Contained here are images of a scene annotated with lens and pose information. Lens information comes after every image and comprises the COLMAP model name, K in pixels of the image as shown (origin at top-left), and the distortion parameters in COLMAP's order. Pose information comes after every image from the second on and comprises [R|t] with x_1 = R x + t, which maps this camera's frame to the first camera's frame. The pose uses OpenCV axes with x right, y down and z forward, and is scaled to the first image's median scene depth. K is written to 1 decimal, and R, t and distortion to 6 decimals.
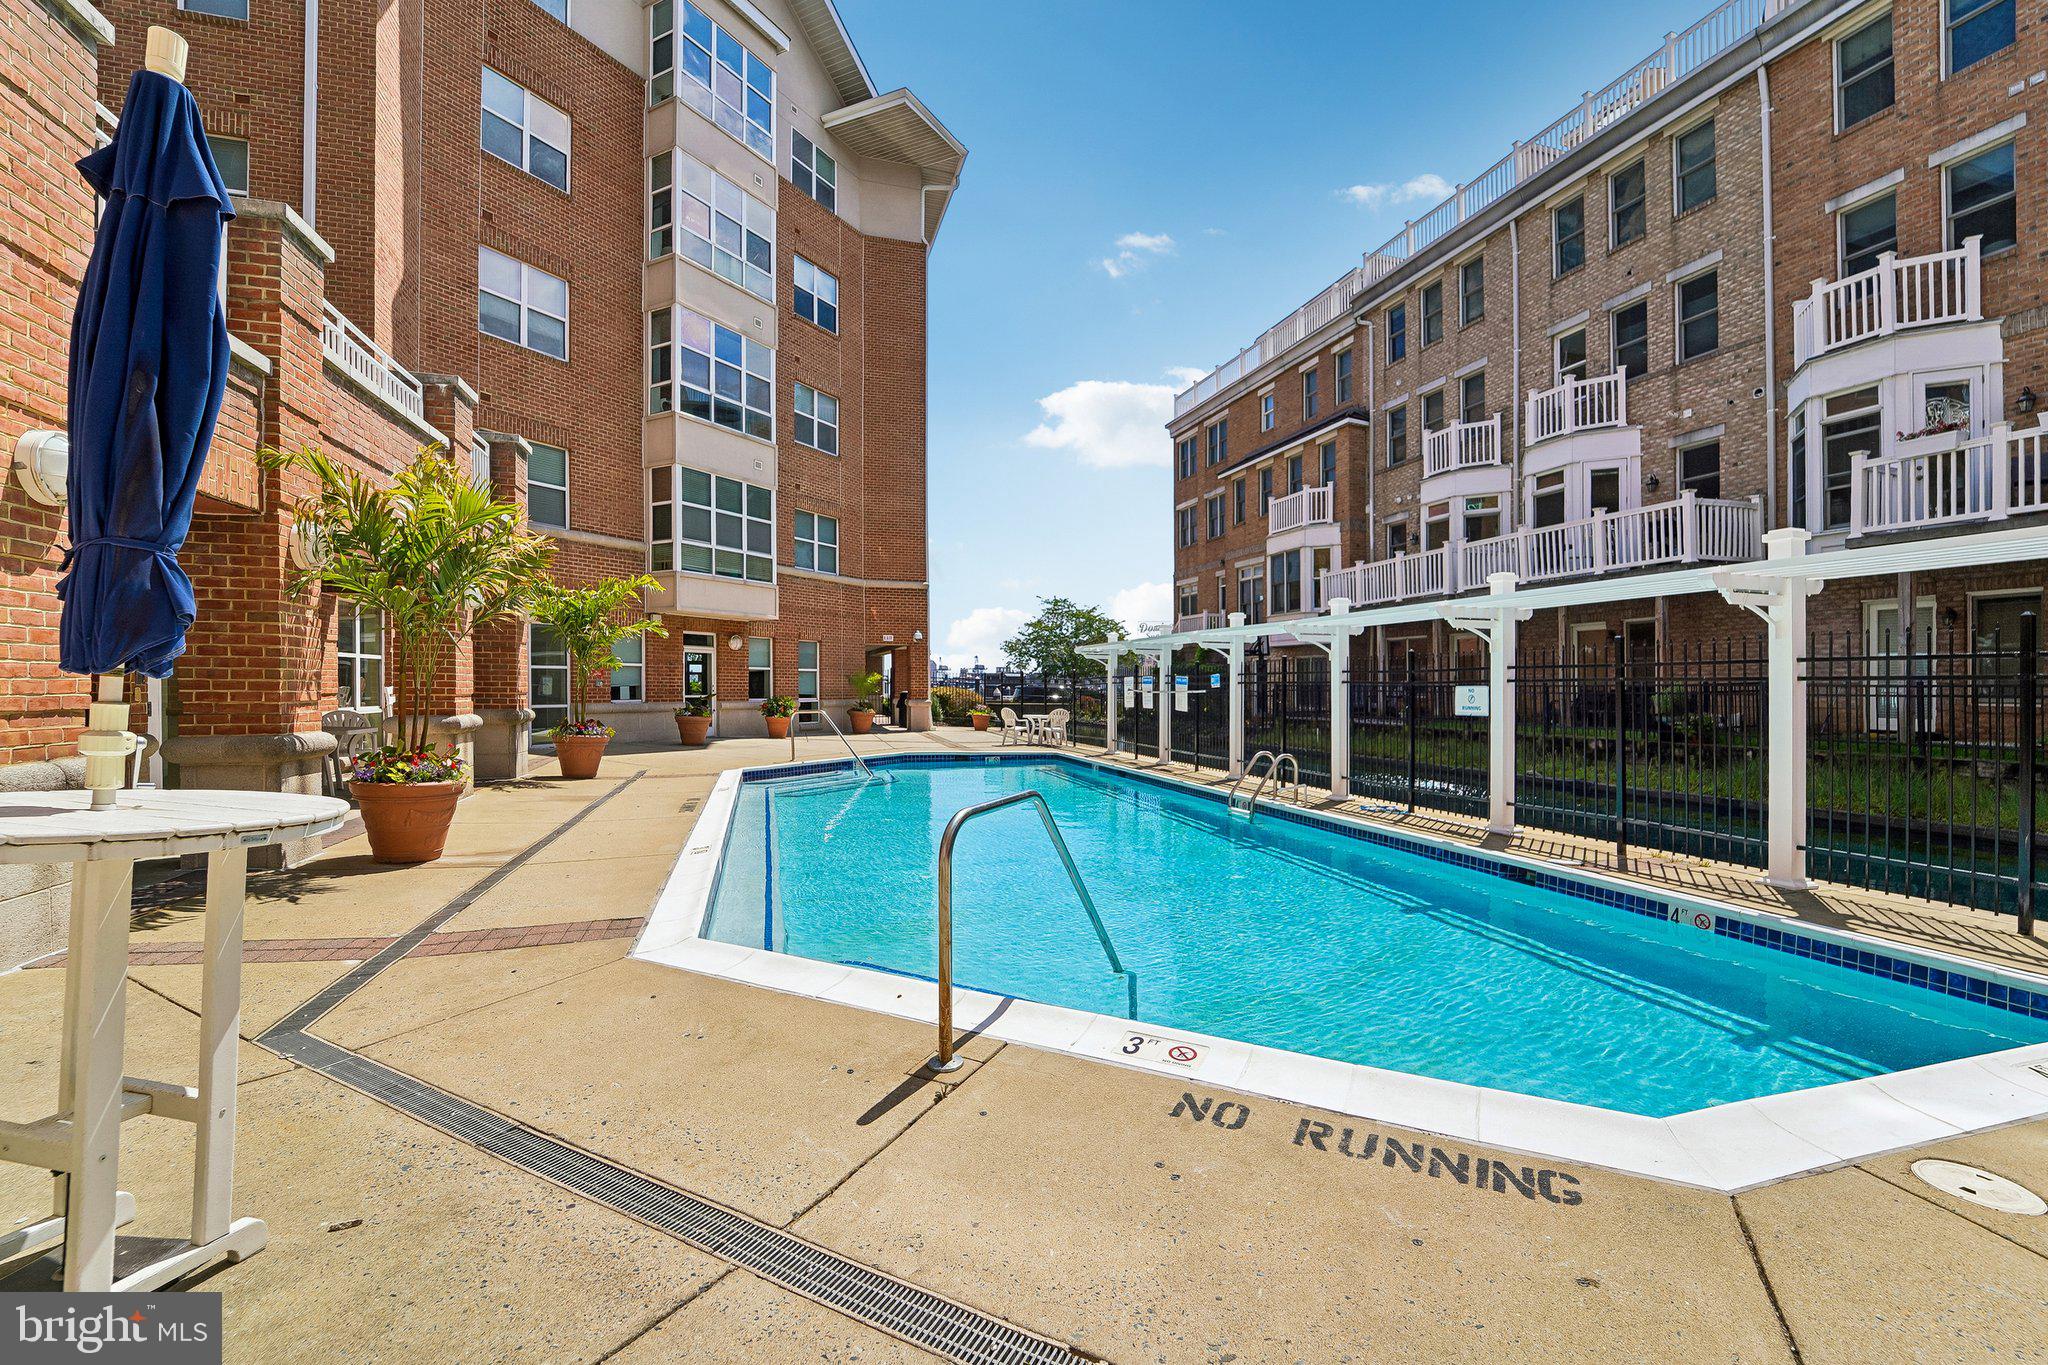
lens RADIAL K [[848.2, 0, 1032.4], [0, 848.2, 700.7], [0, 0, 1]] dist [-0.024412, 0.000273]
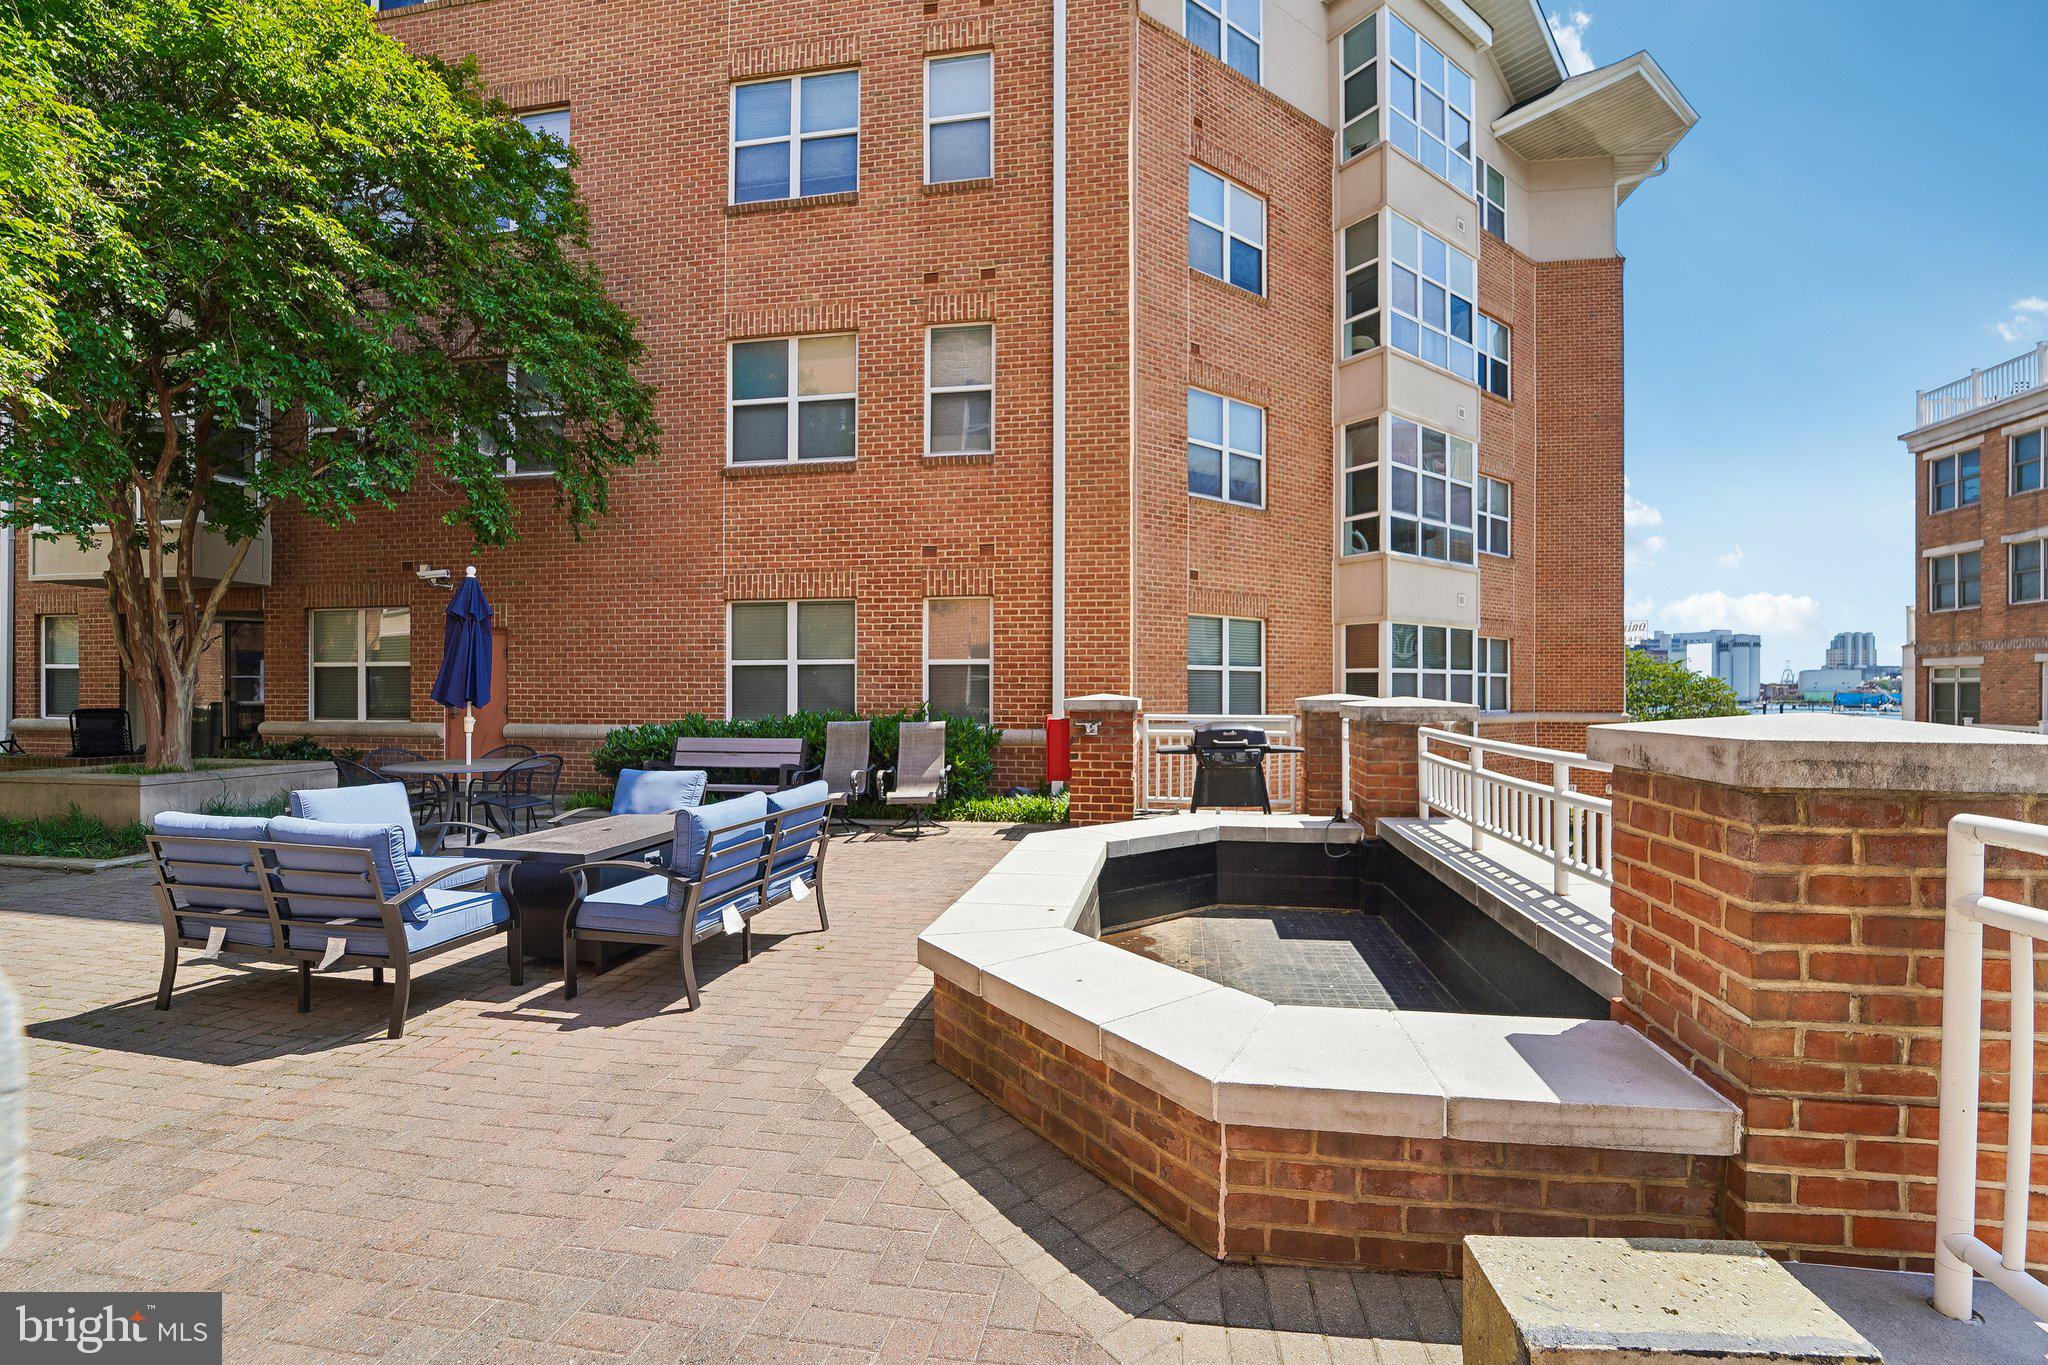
lens RADIAL K [[848.2, 0, 1044.9], [0, 848.2, 692.6], [0, 0, 1]] dist [-0.024412, 0.000273]
pose [[0.902415, -0.010476, -0.430742, -0.363207], [0.000222, 0.999716, -0.023849, -0.192678], [0.430869, 0.021426, 0.902160, 0.177675]]
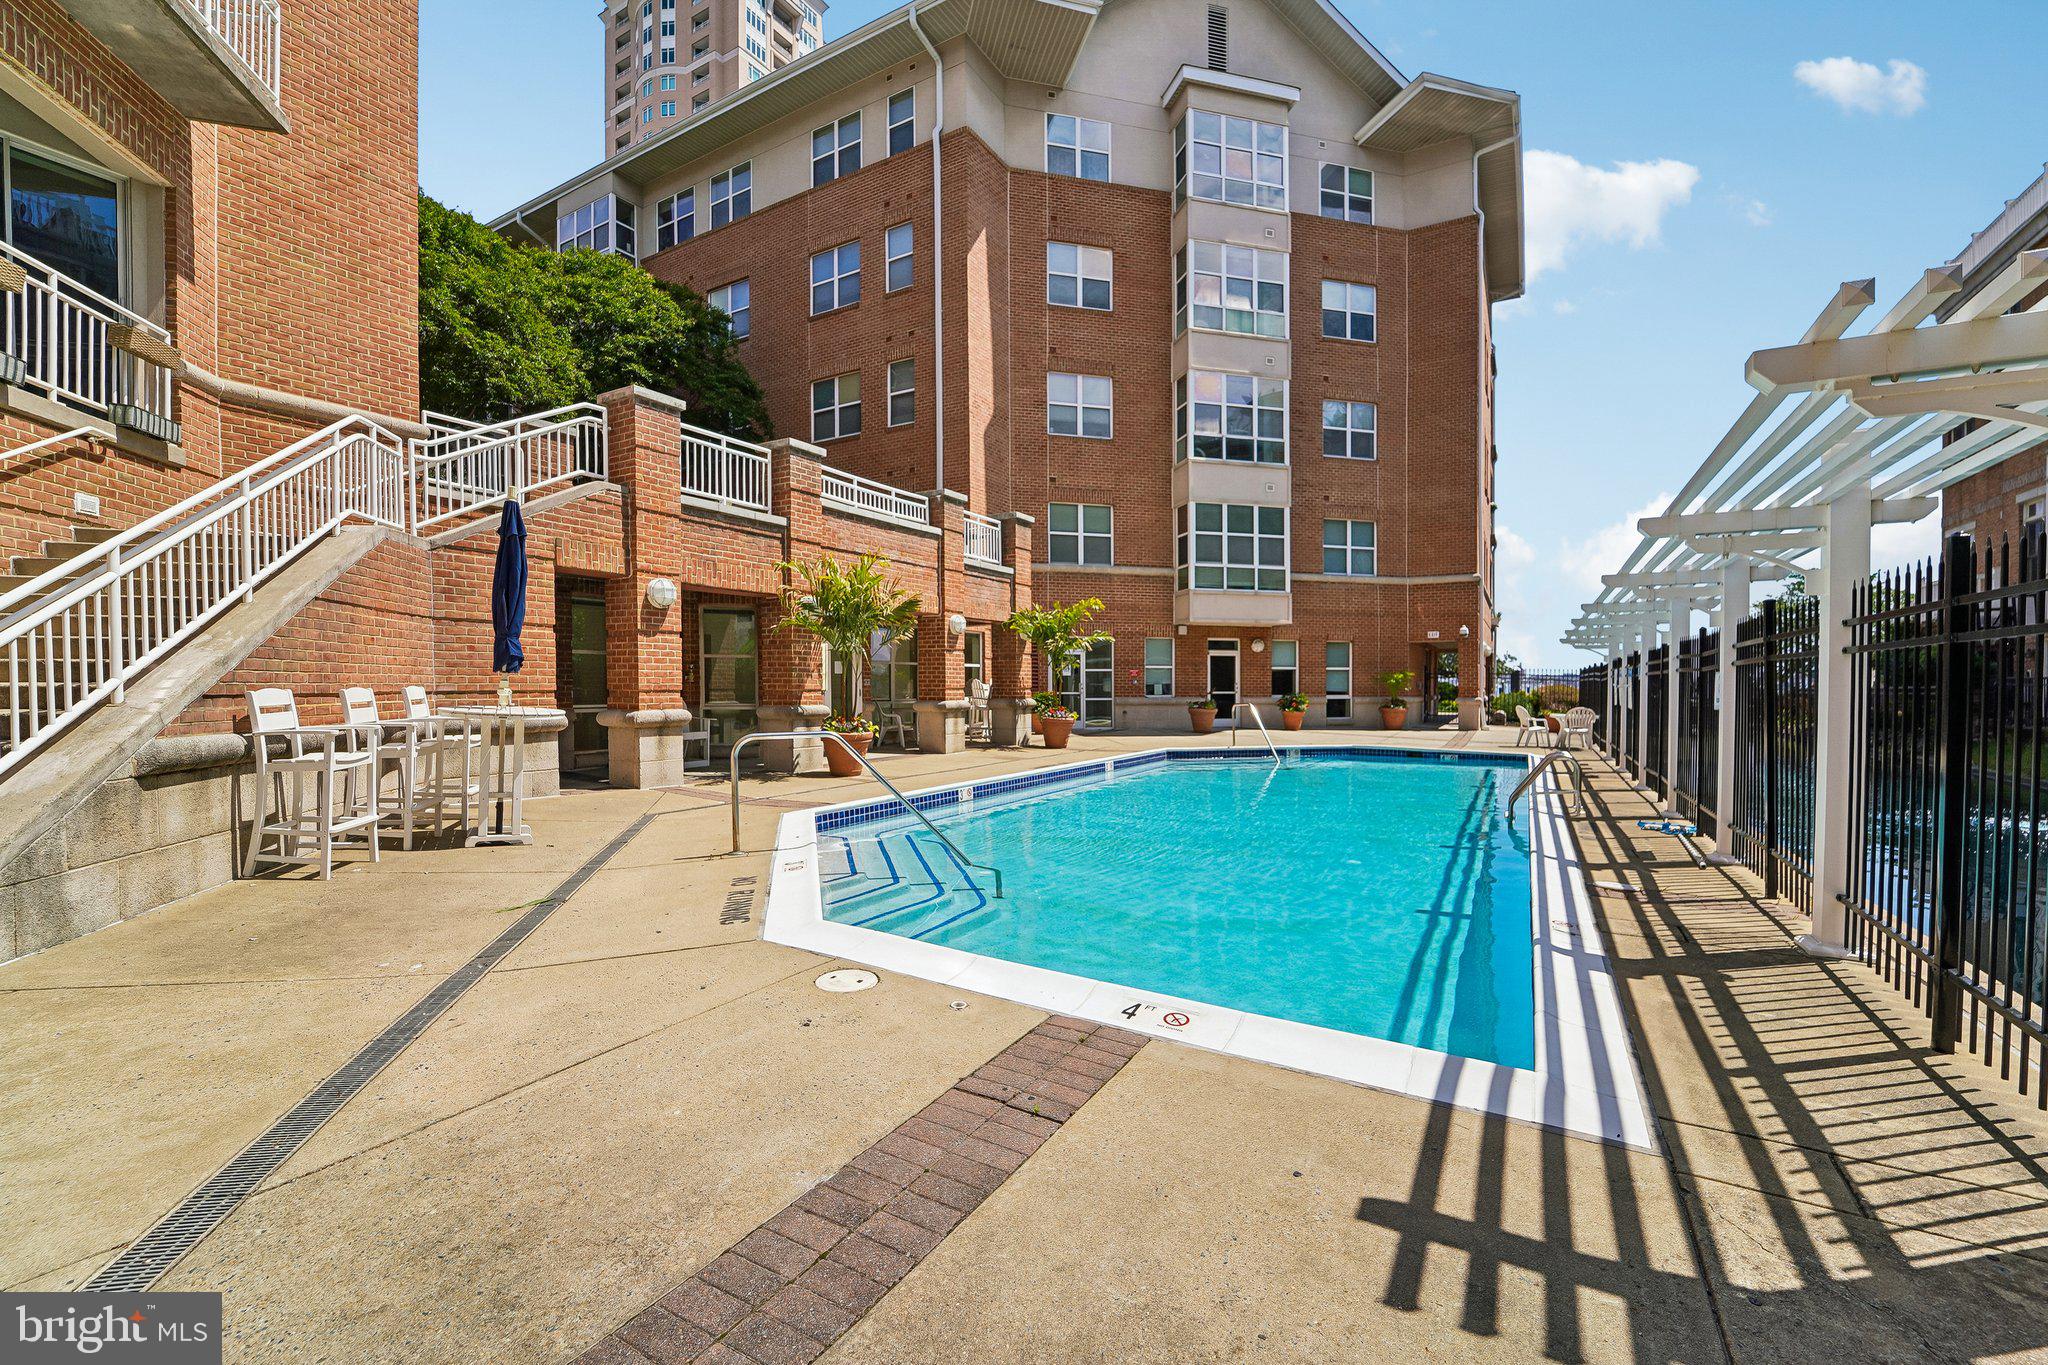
lens RADIAL K [[848.2, 0, 1046.3], [0, 848.2, 718.5], [0, 0, 1]] dist [-0.024412, 0.000273]
pose [[0.684989, 0.021327, -0.728242, 0.321323], [-0.009666, 0.999750, 0.020186, 0.009690], [0.728490, -0.006789, 0.685023, 0.008719]]
